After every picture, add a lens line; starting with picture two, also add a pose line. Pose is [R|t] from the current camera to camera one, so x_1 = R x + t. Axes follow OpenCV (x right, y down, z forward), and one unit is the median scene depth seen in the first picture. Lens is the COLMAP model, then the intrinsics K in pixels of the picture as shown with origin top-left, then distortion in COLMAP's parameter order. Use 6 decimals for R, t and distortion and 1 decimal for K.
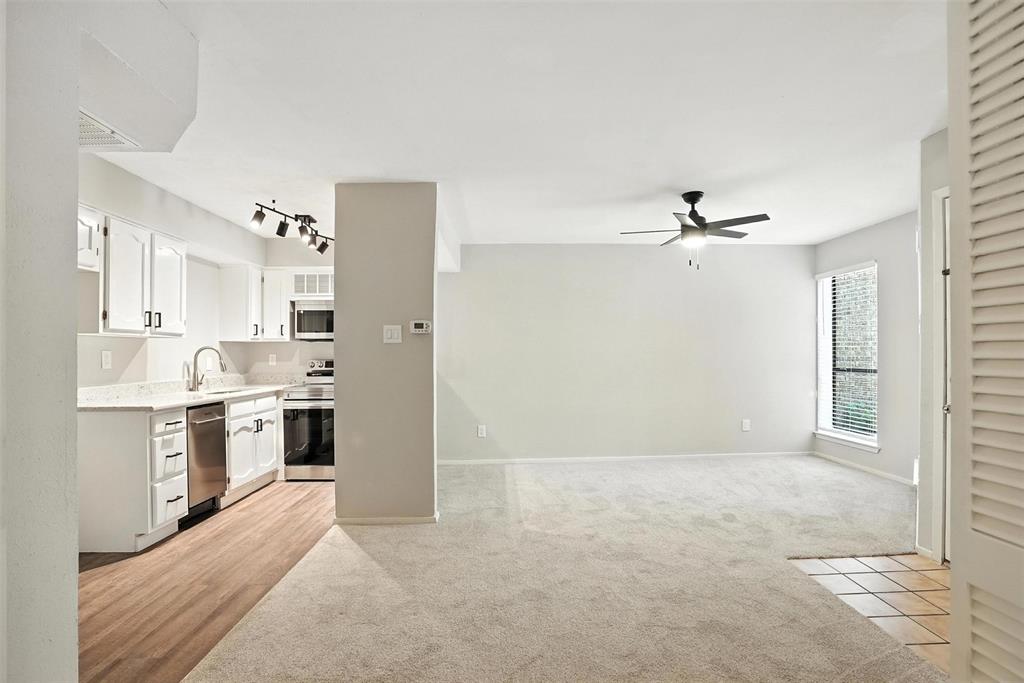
lens RADIAL K [[485.8, 0, 511.0], [0, 485.8, 354.2], [0, 0, 1]] dist [-0.029414, 0.000304]
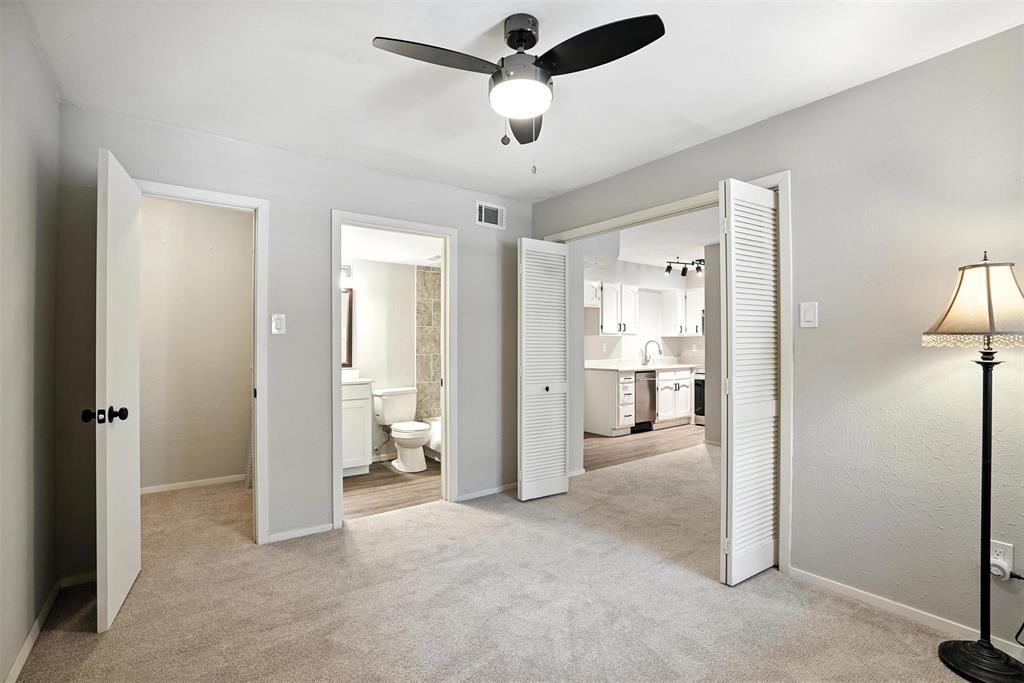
lens RADIAL K [[485.8, 0, 511.0], [0, 485.8, 354.2], [0, 0, 1]] dist [-0.029414, 0.000304]
pose [[0.585886, 0.017933, -0.810195, 0.553624], [0.000347, 0.999749, 0.022380, -0.005017], [0.810394, -0.013393, 0.585733, -0.503669]]
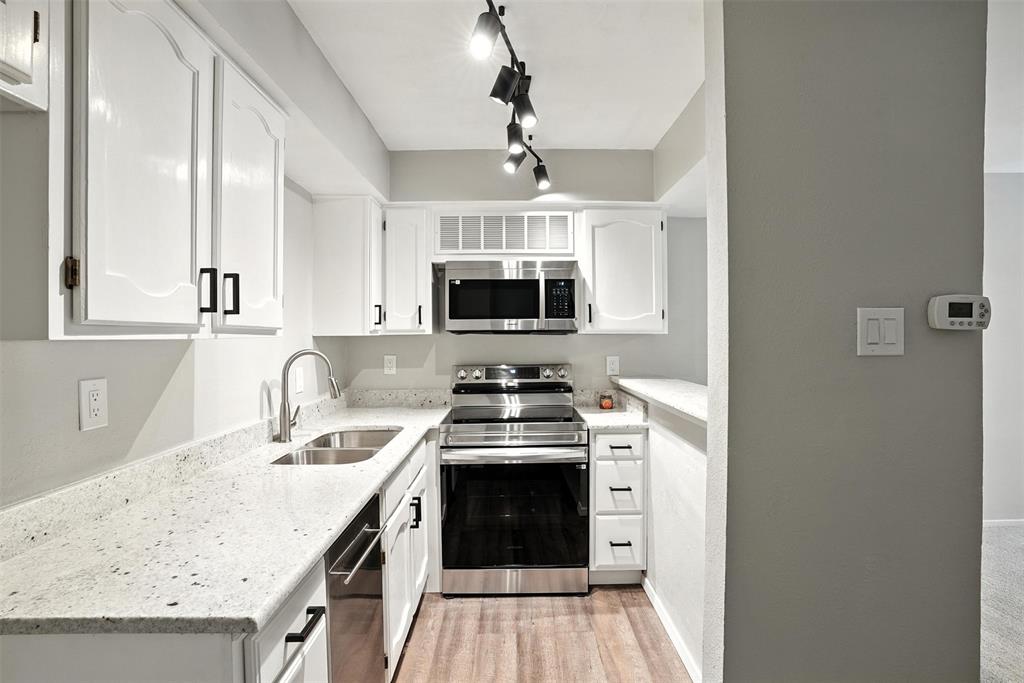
lens RADIAL K [[480.2, 0, 512.0], [0, 480.2, 341.5], [0, 0, 1]] dist [-0.032305, 0.000182]
pose [[0.999916, -0.001686, -0.012837, -0.456276], [0.001900, 0.999859, 0.016673, -0.035756], [0.012807, -0.016696, 0.999779, 0.562000]]
